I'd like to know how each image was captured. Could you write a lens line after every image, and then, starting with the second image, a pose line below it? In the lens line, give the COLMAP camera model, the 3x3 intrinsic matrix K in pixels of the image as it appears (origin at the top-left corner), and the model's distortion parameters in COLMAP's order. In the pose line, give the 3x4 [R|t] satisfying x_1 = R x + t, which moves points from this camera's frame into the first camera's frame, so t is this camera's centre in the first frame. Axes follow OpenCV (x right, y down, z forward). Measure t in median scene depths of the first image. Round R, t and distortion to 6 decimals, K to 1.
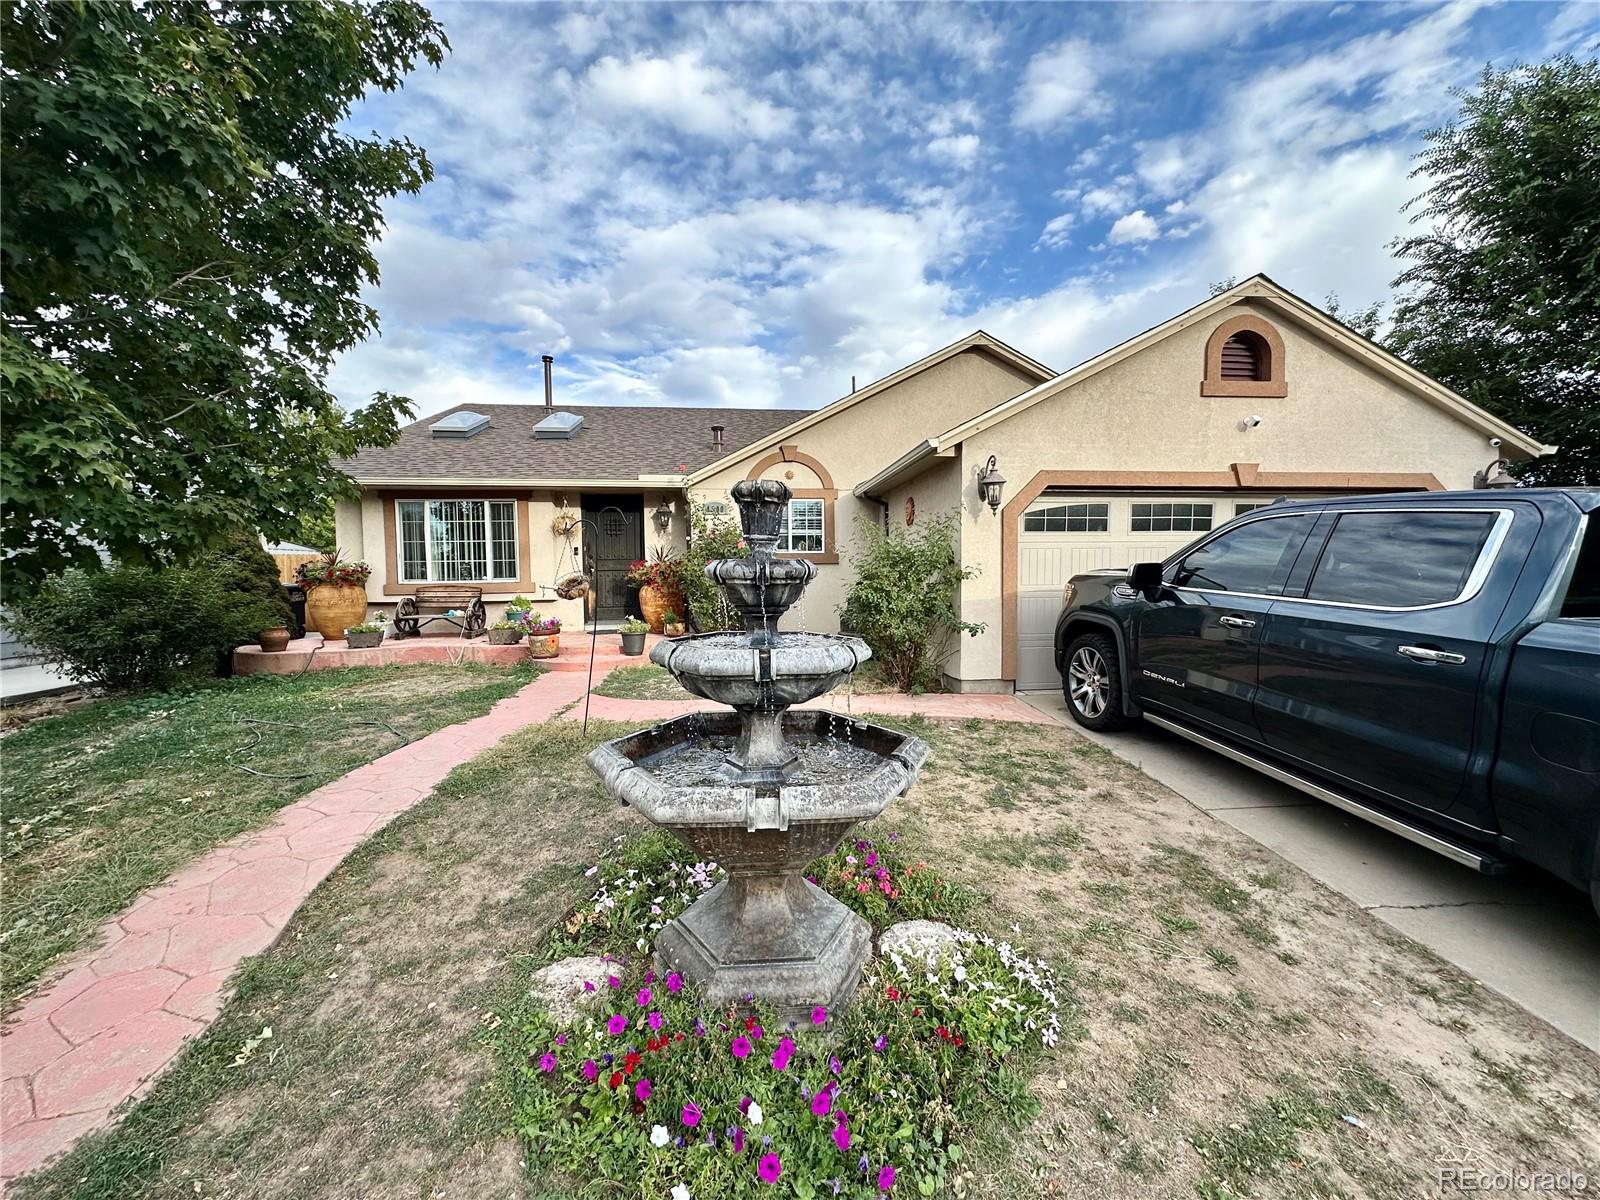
lens RADIAL K [[633.5, 0, 800.0], [0, 633.5, 600.0], [0, 0, 1]] dist [-0.001045, 0.000100]
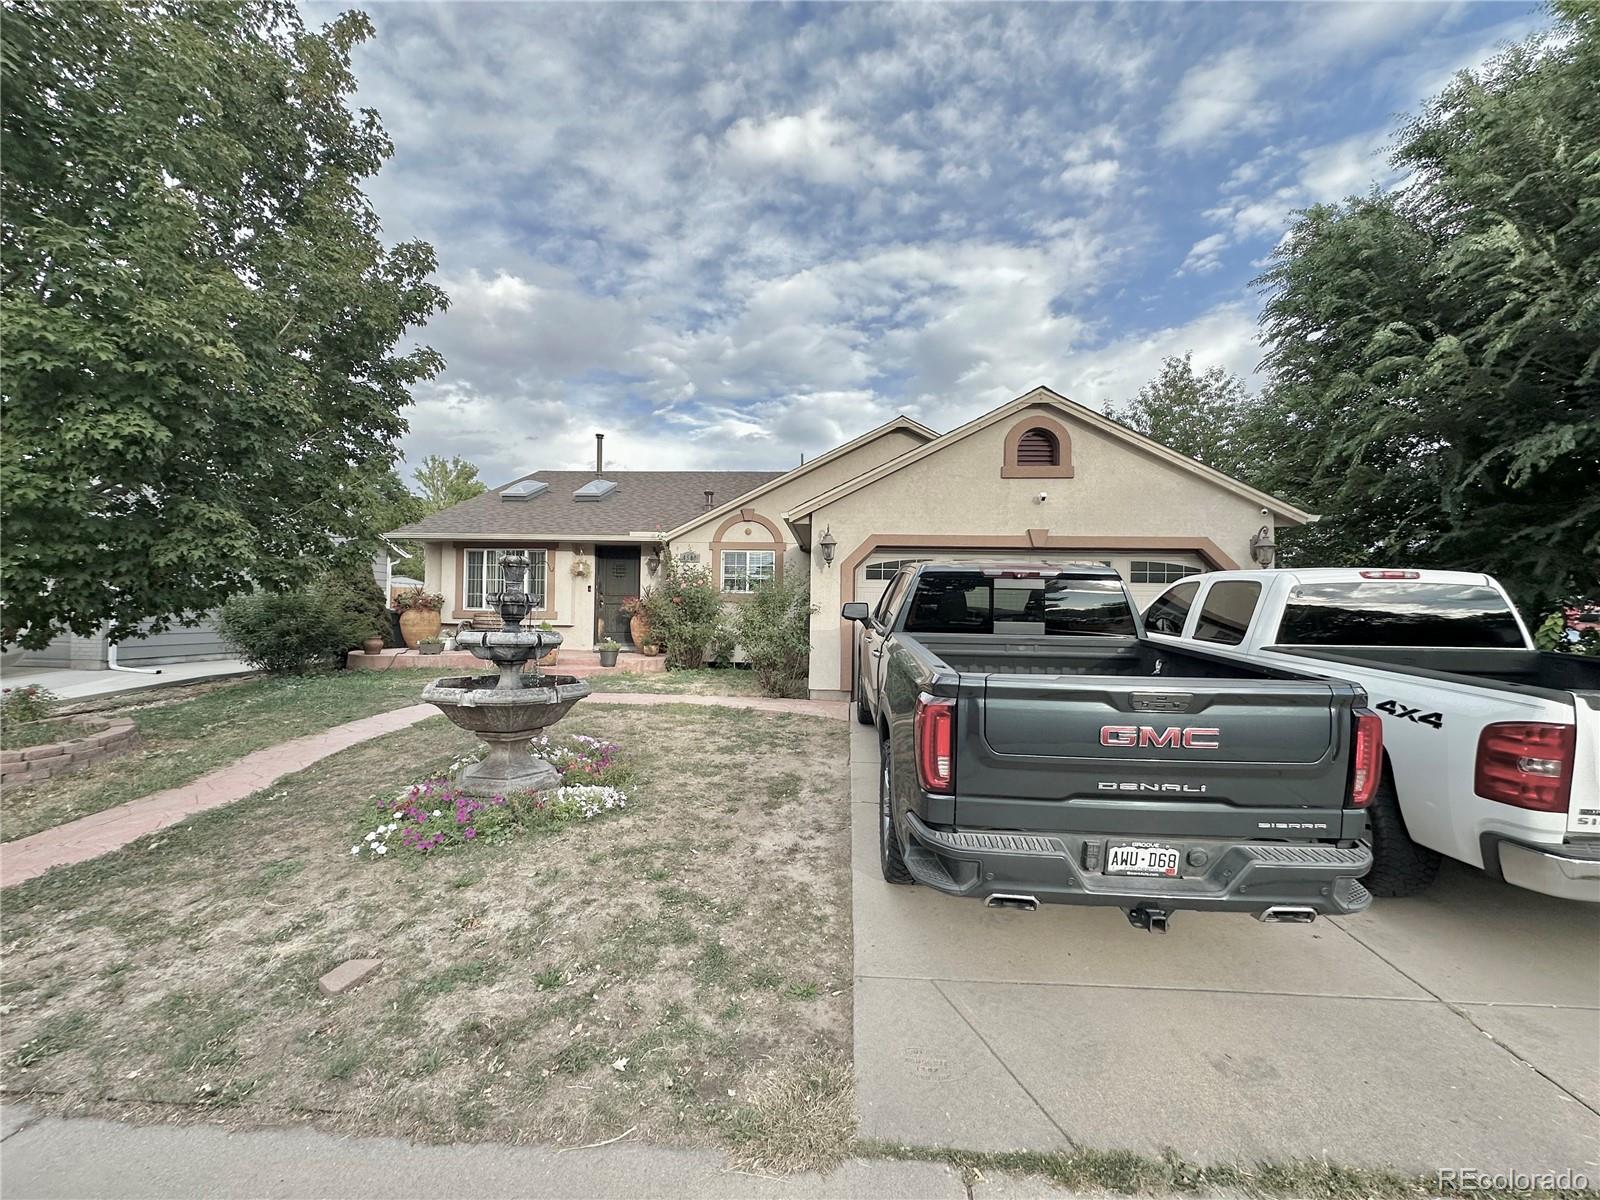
lens RADIAL K [[632.2, 0, 800.0], [0, 632.2, 600.0], [0, 0, 1]] dist [-0.001832, -0.000189]
pose [[0.986679, 0.020653, -0.161364, 0.417636], [-0.031121, 0.997552, -0.062616, 0.020692], [0.159676, 0.066803, 0.984906, -0.309304]]
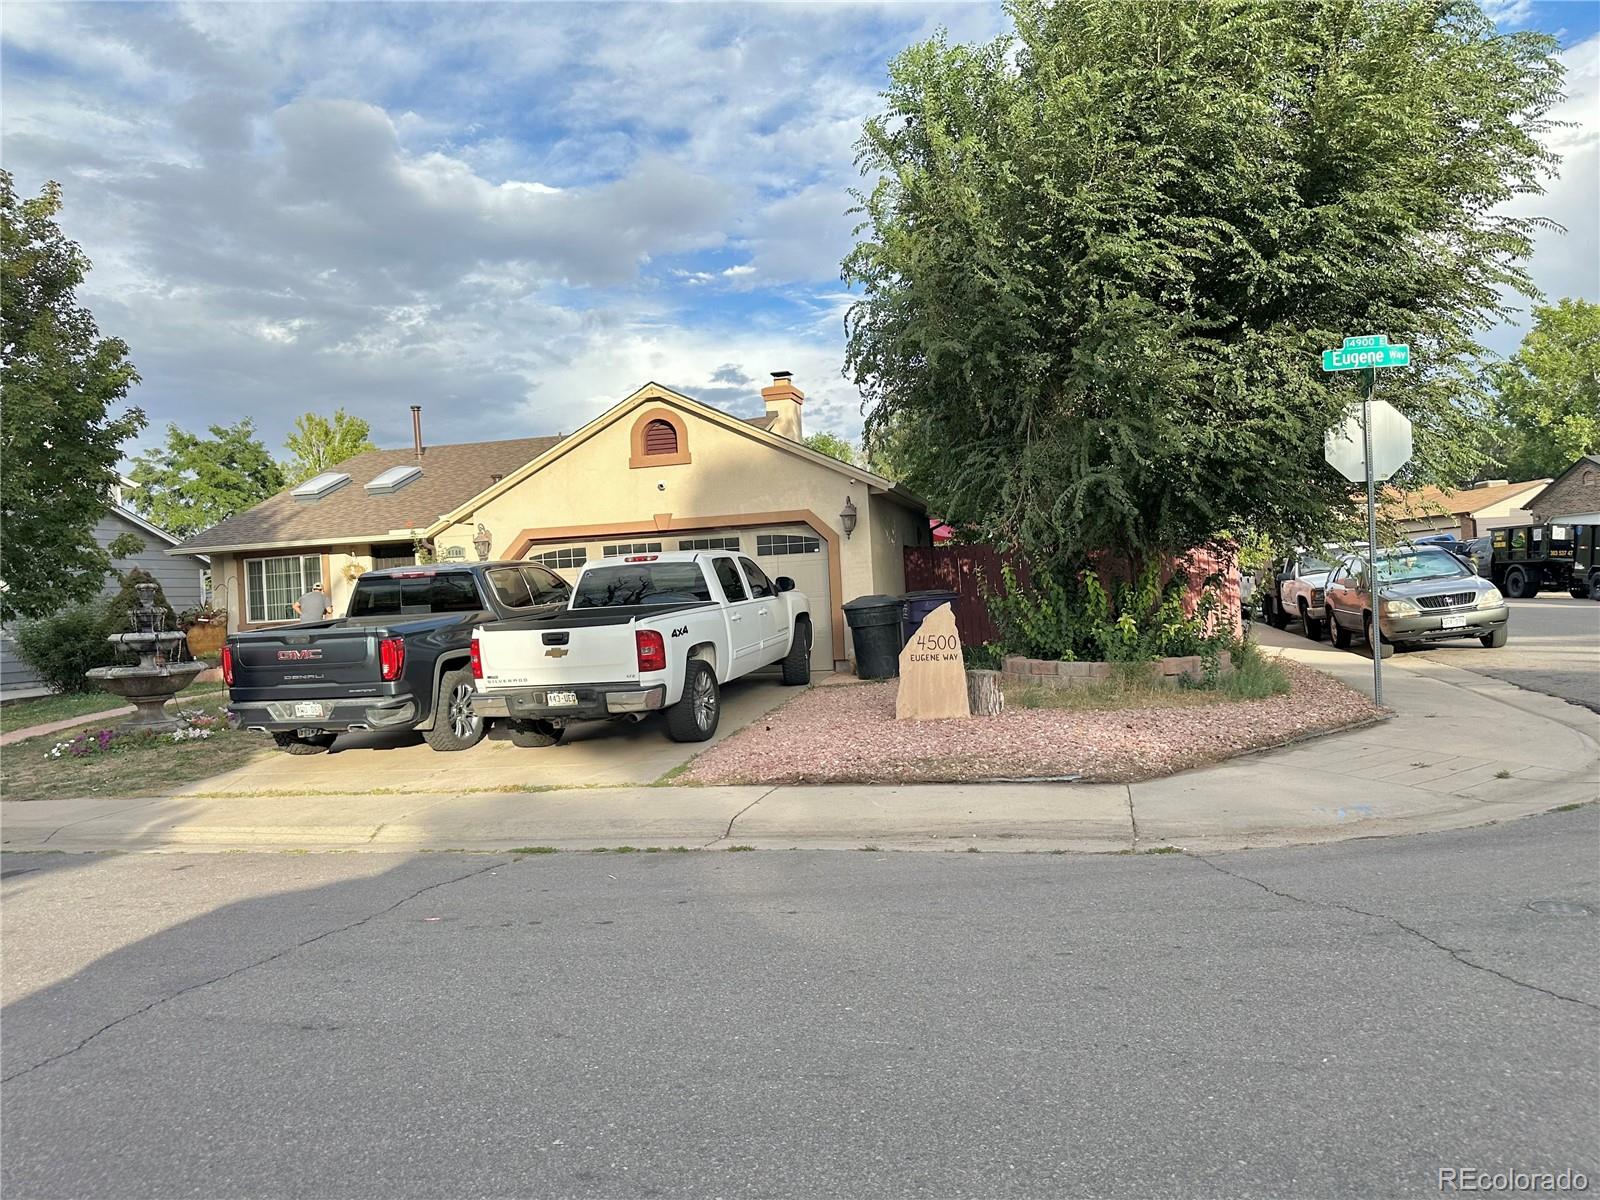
lens RADIAL K [[1095.5, 0, 800.0], [0, 1095.5, 600.0], [0, 0, 1]] dist [0.054373, -0.086968]
pose [[0.943914, -0.042129, -0.327494, 1.674950], [0.030175, 0.998683, -0.041500, 0.076796], [0.328811, 0.029290, 0.943942, -1.093231]]
